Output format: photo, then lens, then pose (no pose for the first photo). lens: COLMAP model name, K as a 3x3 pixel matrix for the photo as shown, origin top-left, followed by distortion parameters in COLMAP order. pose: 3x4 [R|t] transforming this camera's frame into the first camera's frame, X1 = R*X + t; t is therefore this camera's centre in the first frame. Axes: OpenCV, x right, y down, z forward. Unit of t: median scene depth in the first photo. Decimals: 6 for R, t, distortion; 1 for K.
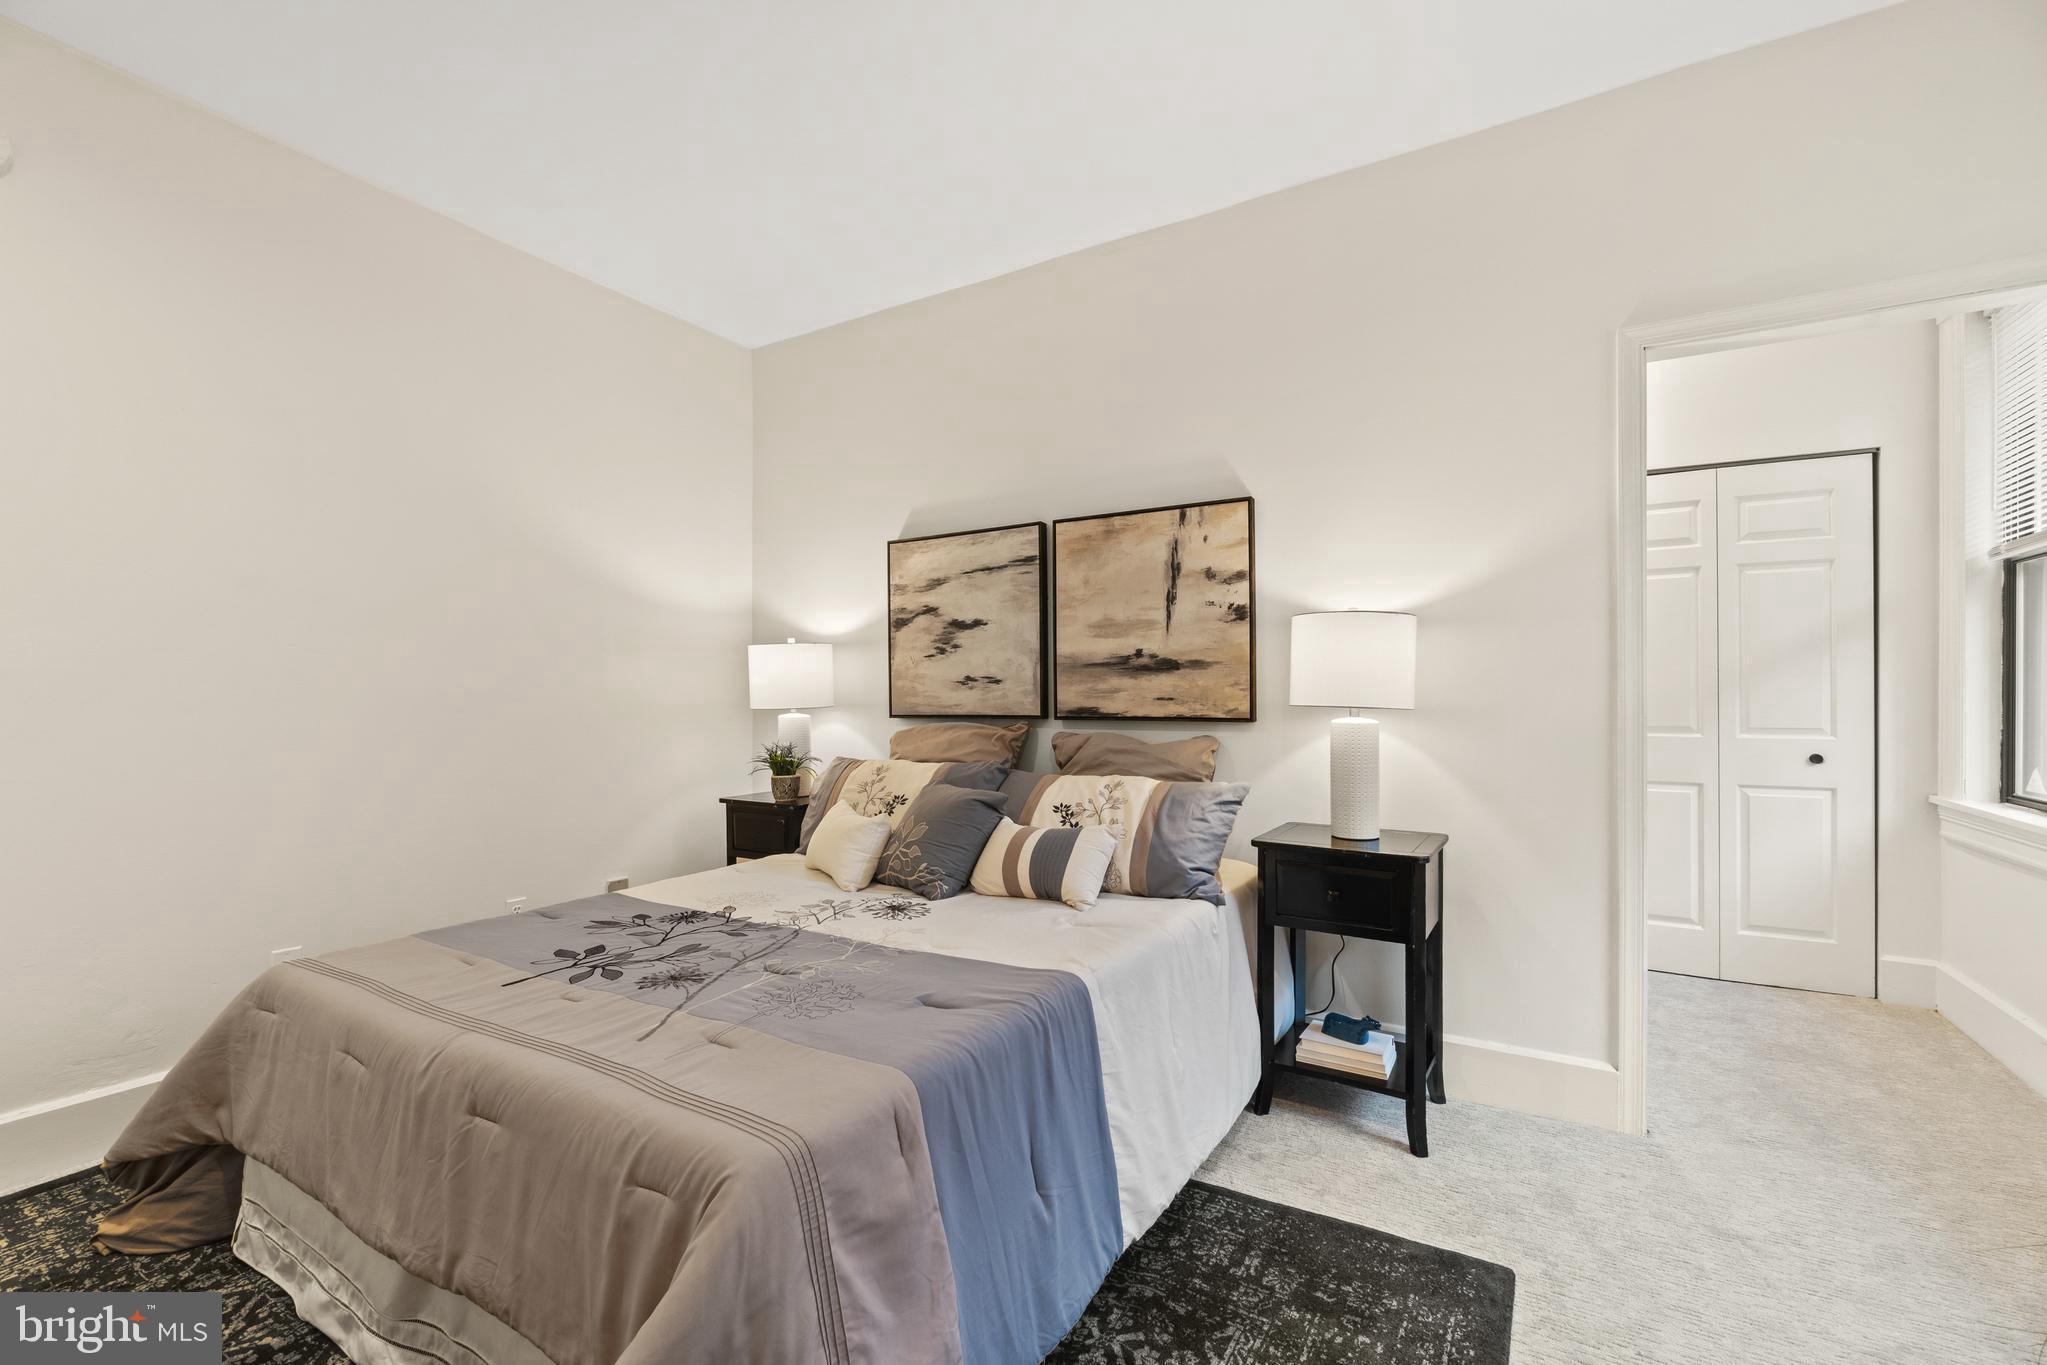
lens RADIAL K [[889.7, 0, 1018.5], [0, 889.7, 693.5], [0, 0, 1]] dist [-0.004957, -0.000480]
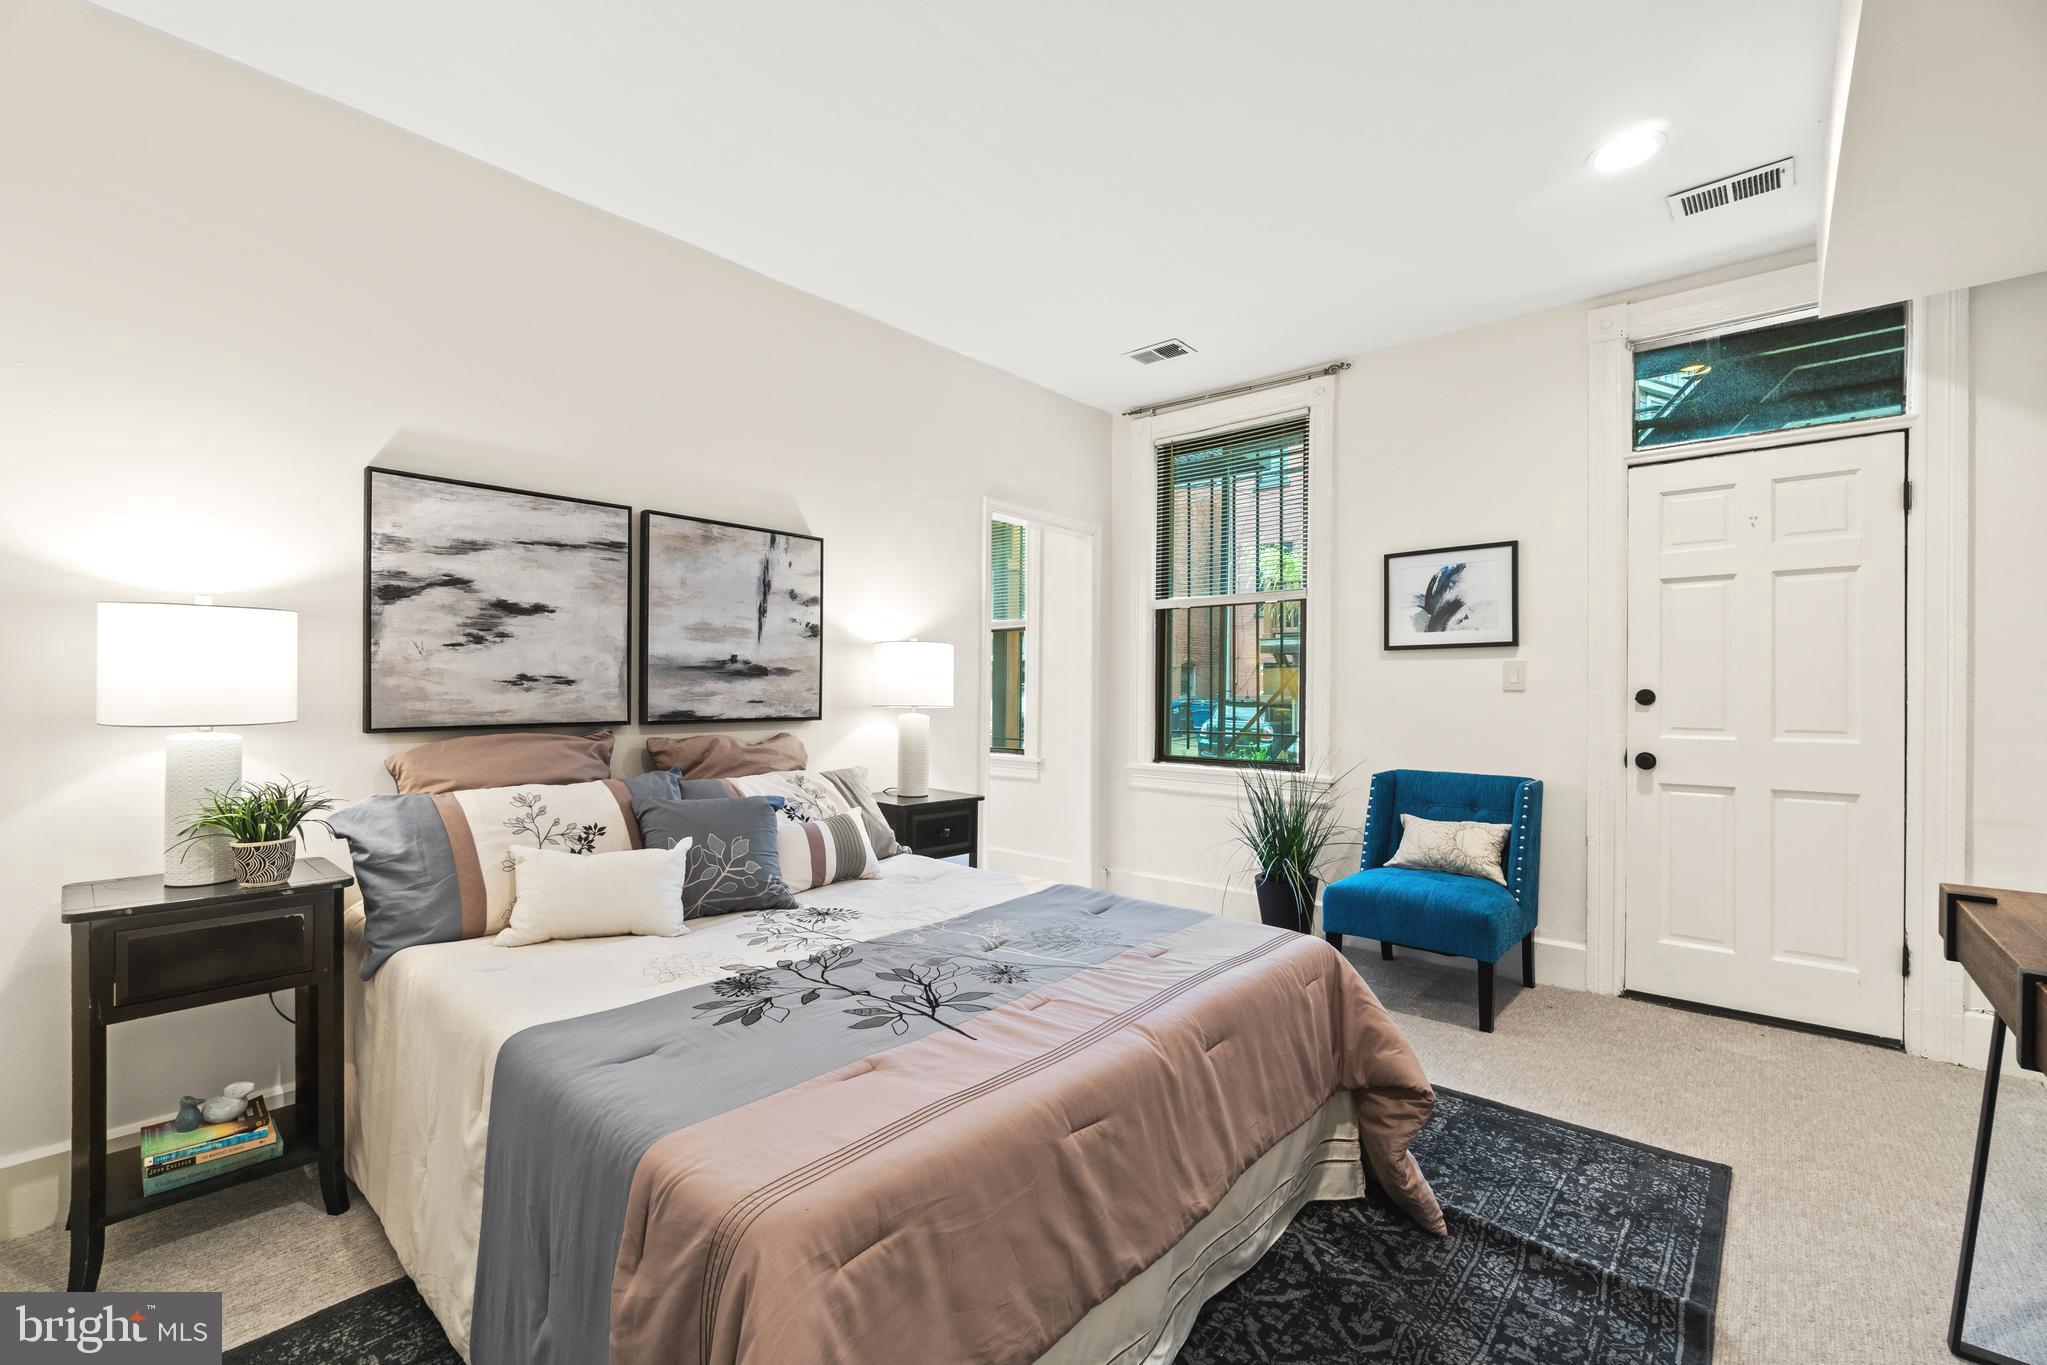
lens RADIAL K [[889.7, 0, 1019.5], [0, 889.7, 689.7], [0, 0, 1]] dist [-0.004957, -0.000480]
pose [[0.158246, 0.009803, 0.987351, -0.834947], [0.000276, 0.999950, -0.009972, 0.002036], [-0.987400, 0.001851, 0.158236, 0.485188]]
